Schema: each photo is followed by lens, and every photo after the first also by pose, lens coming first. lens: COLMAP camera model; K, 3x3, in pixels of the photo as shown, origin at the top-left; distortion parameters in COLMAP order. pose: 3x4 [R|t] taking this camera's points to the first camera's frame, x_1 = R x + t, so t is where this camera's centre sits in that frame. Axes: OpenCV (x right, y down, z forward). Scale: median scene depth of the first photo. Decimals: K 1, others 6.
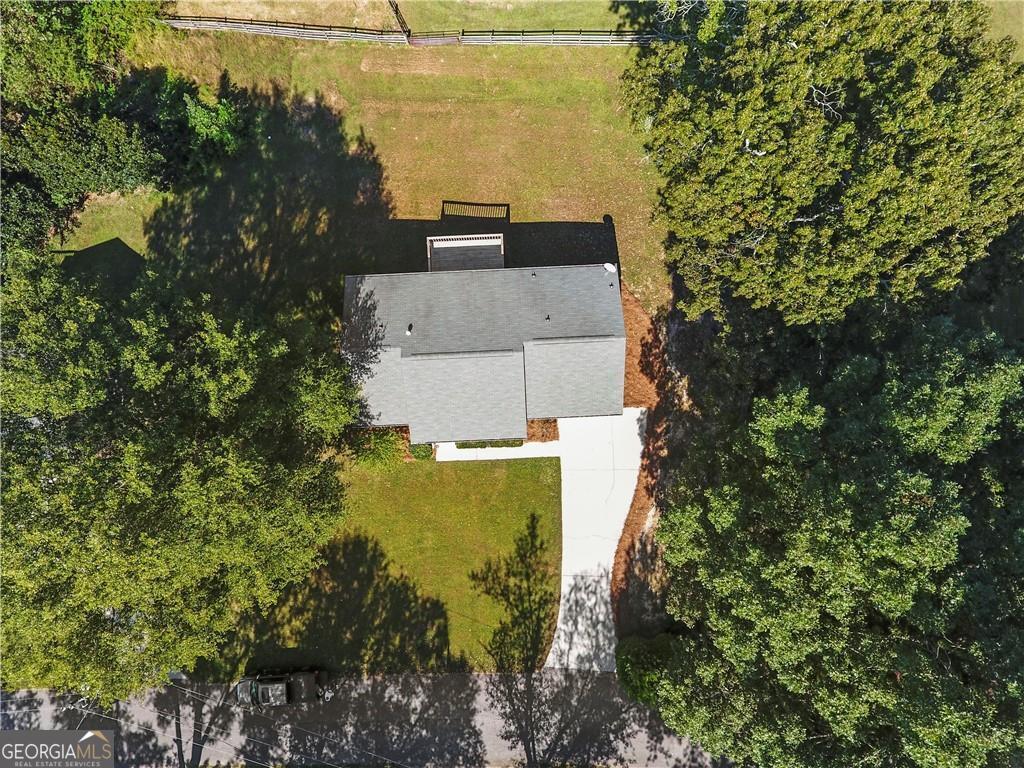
lens RADIAL K [[608.5, 0, 515.8], [0, 608.5, 389.8], [0, 0, 1]] dist [0.007980, -0.000841]
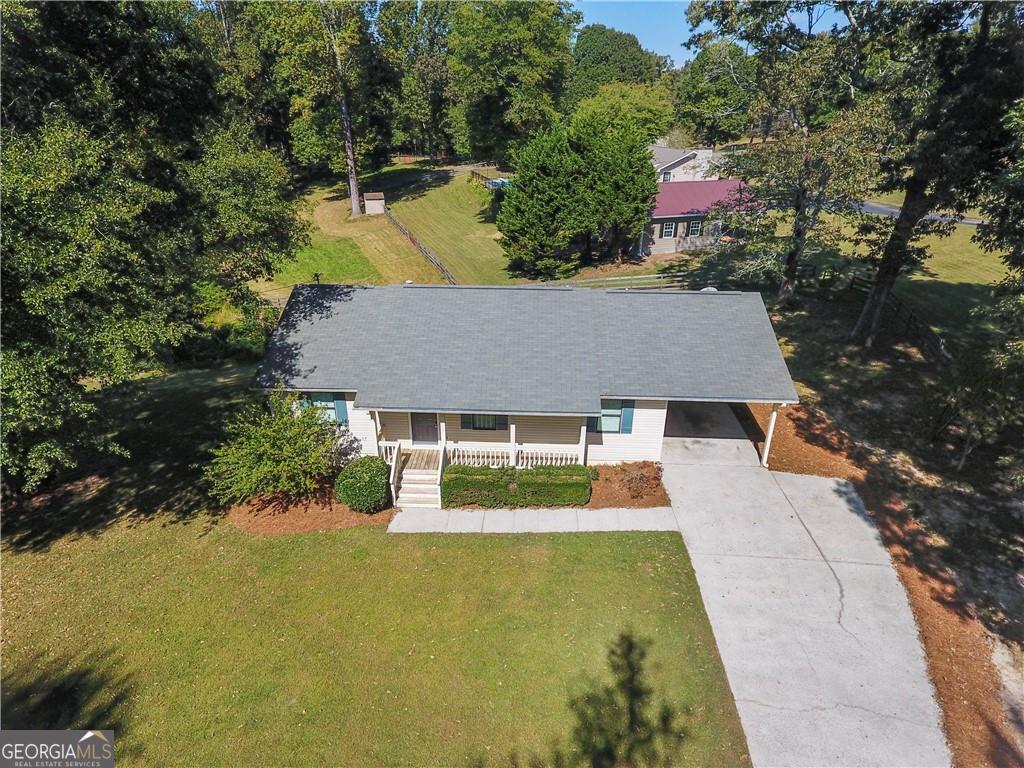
lens RADIAL K [[608.5, 0, 510.5], [0, 608.5, 386.2], [0, 0, 1]] dist [0.007980, -0.000841]
pose [[0.996359, 0.031223, -0.079338, -0.013059], [-0.085223, 0.392489, -0.915800, 0.463849], [0.002545, 0.919226, 0.393721, 0.741547]]
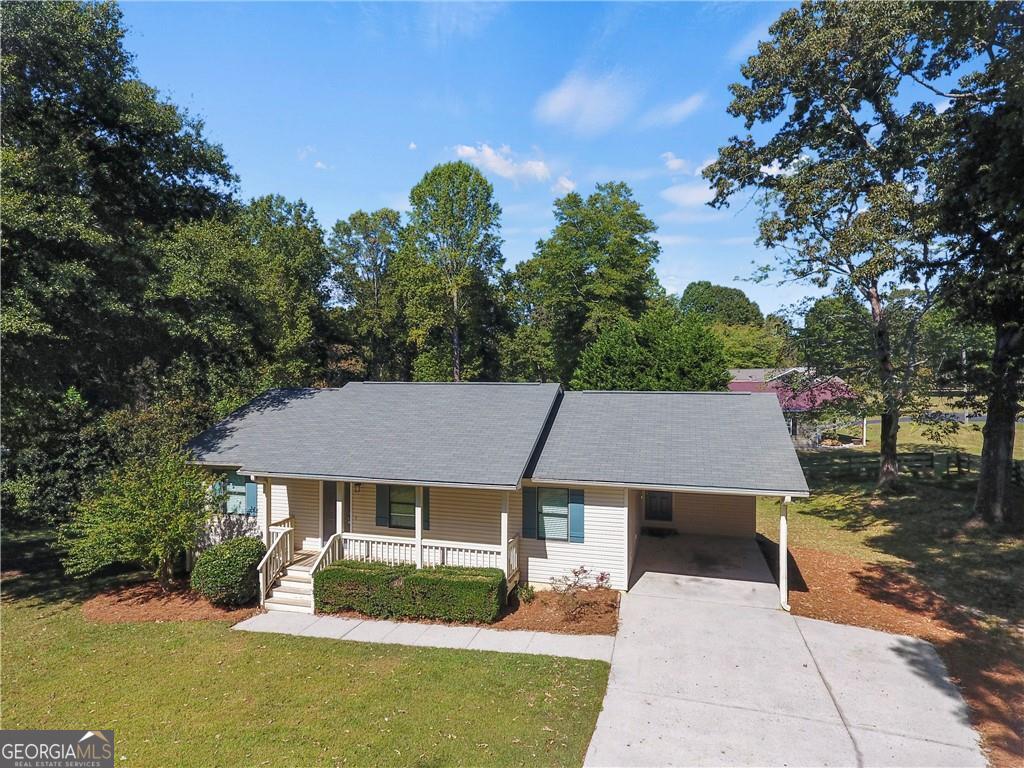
lens RADIAL K [[608.5, 0, 508.1], [0, 608.5, 379.5], [0, 0, 1]] dist [0.007980, -0.000841]
pose [[0.949376, -0.005076, -0.314101, 0.115436], [-0.314096, -0.032548, -0.948833, 0.385688], [-0.005407, 0.999457, -0.032495, 0.881483]]
